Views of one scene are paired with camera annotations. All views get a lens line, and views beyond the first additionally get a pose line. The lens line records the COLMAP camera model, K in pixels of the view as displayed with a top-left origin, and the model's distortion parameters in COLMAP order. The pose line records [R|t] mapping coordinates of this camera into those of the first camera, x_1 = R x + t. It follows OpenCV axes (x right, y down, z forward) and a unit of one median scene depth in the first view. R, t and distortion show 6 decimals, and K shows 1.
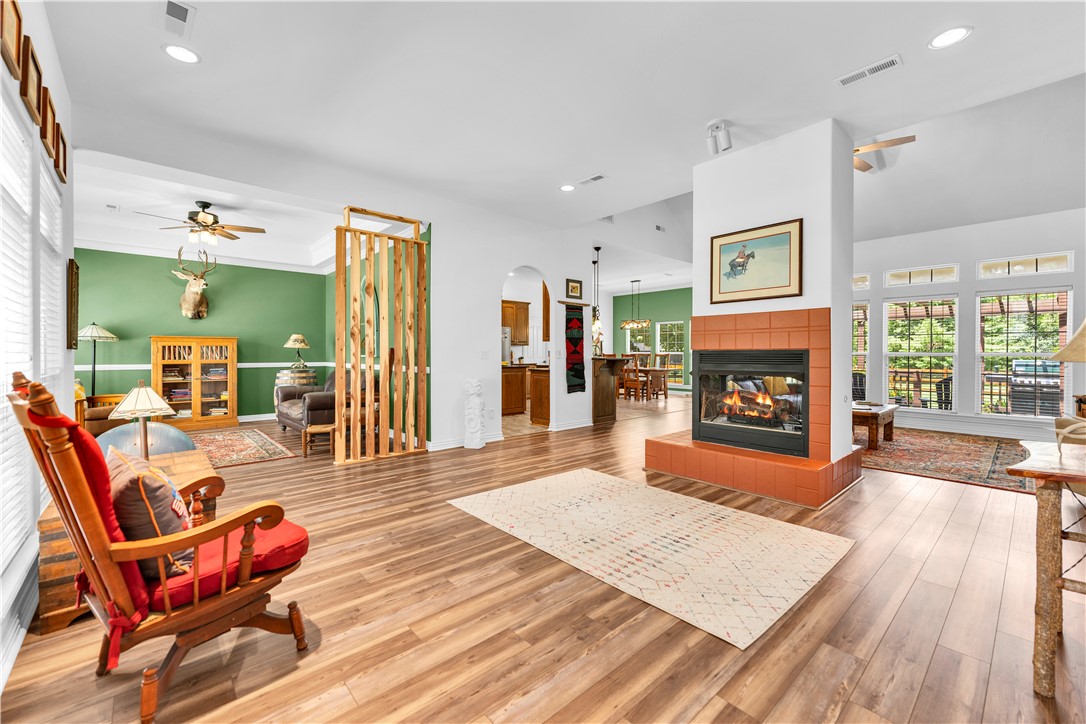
lens RADIAL K [[442.2, 0, 541.8], [0, 442.2, 355.4], [0, 0, 1]] dist [-0.000470, -0.000321]
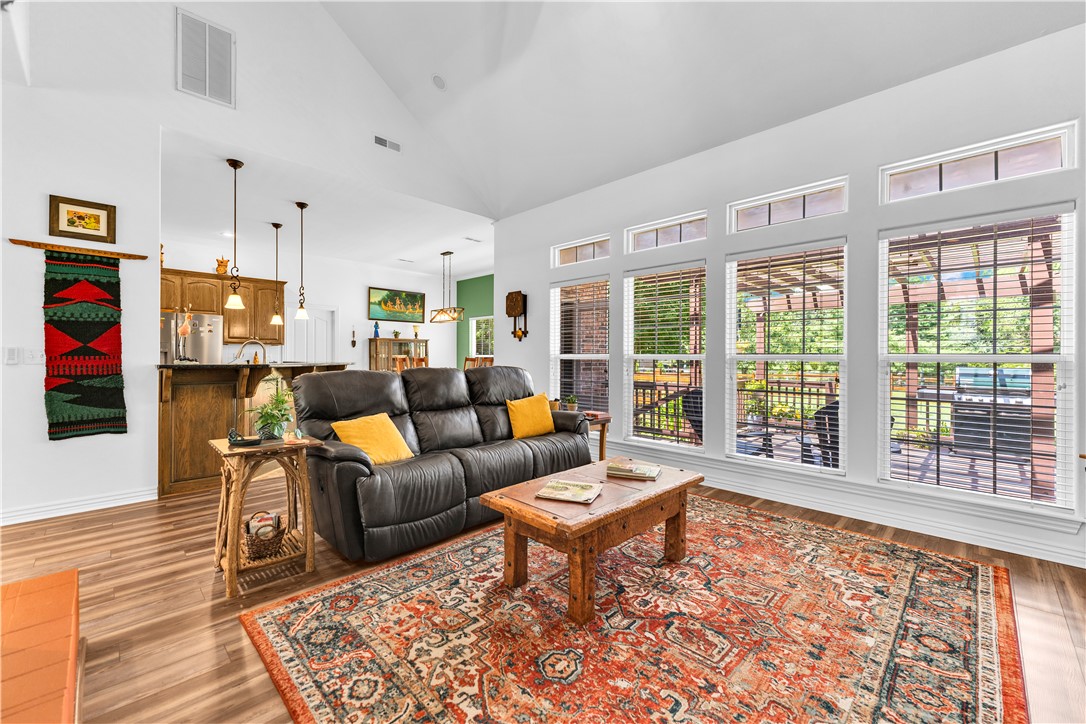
lens RADIAL K [[442.2, 0, 546.0], [0, 442.2, 358.7], [0, 0, 1]] dist [-0.000470, -0.000321]
pose [[0.998196, 0.000905, 0.060041, 0.533589], [-0.000646, 0.999990, -0.004337, 0.001553], [-0.060044, 0.004290, 0.998187, 0.485945]]
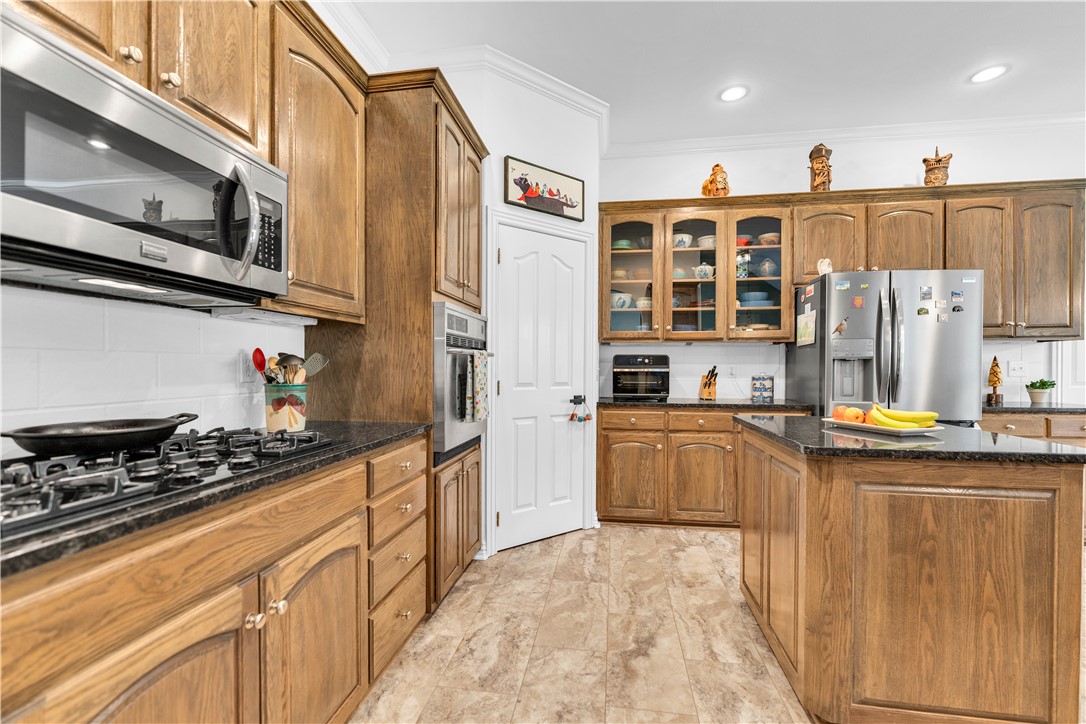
lens RADIAL K [[442.2, 0, 540.1], [0, 442.2, 366.7], [0, 0, 1]] dist [-0.000470, -0.000321]
pose [[0.634430, -0.004092, -0.772970, -0.051674], [-0.004259, 0.999952, -0.008789, -0.003137], [0.772969, 0.008868, 0.634382, 0.923331]]
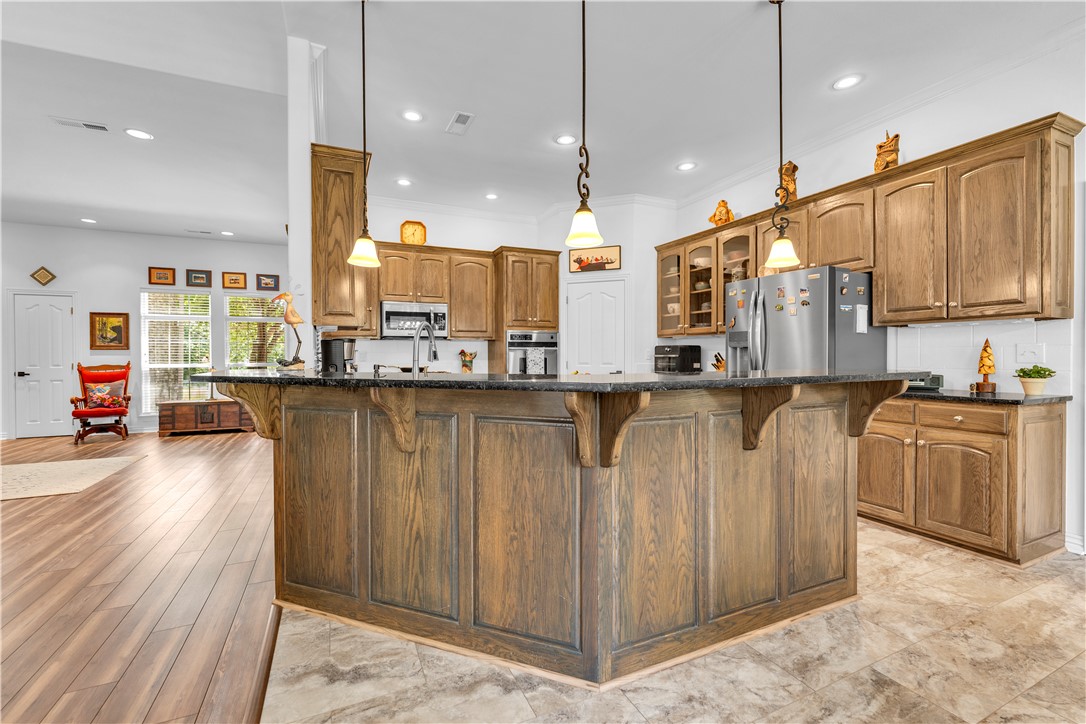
lens RADIAL K [[442.2, 0, 539.6], [0, 442.2, 360.2], [0, 0, 1]] dist [-0.000470, -0.000321]
pose [[-0.292725, 0.007546, -0.956167, 0.397562], [-0.004950, 0.999944, 0.009407, -0.002550], [0.956184, 0.007486, -0.292671, 1.324268]]
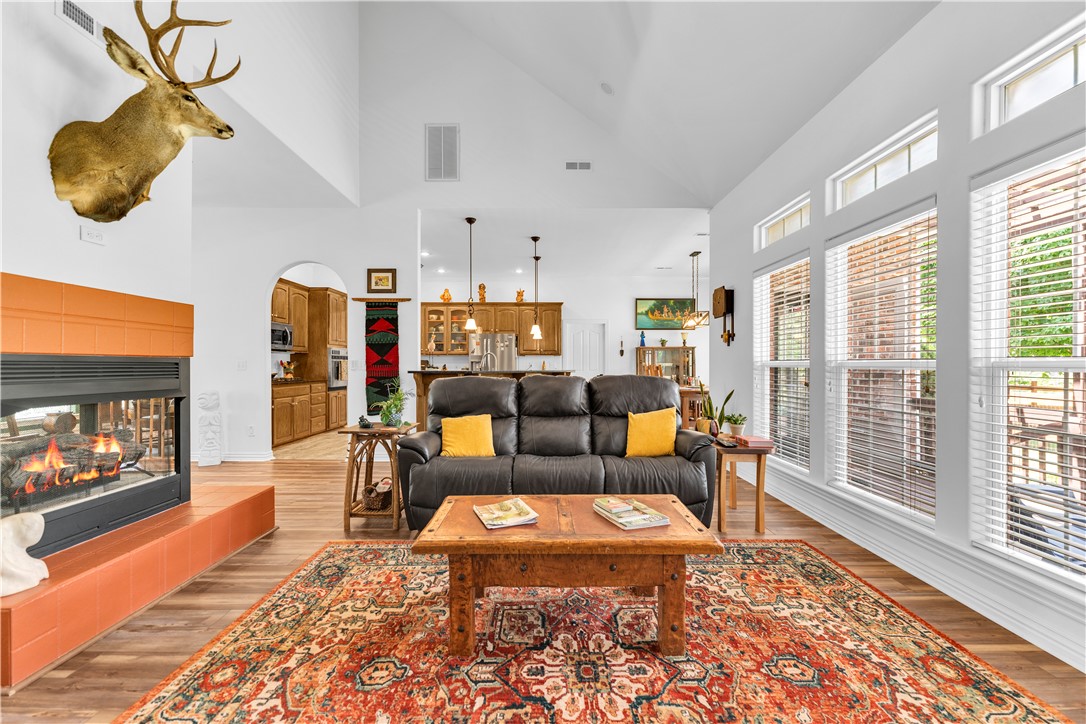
lens RADIAL K [[442.2, 0, 544.8], [0, 442.2, 365.9], [0, 0, 1]] dist [-0.000470, -0.000321]
pose [[0.744547, -0.000525, -0.667569, 0.784809], [-0.003682, 0.999981, -0.004894, 0.000992], [0.667560, 0.006102, 0.744531, 0.606734]]
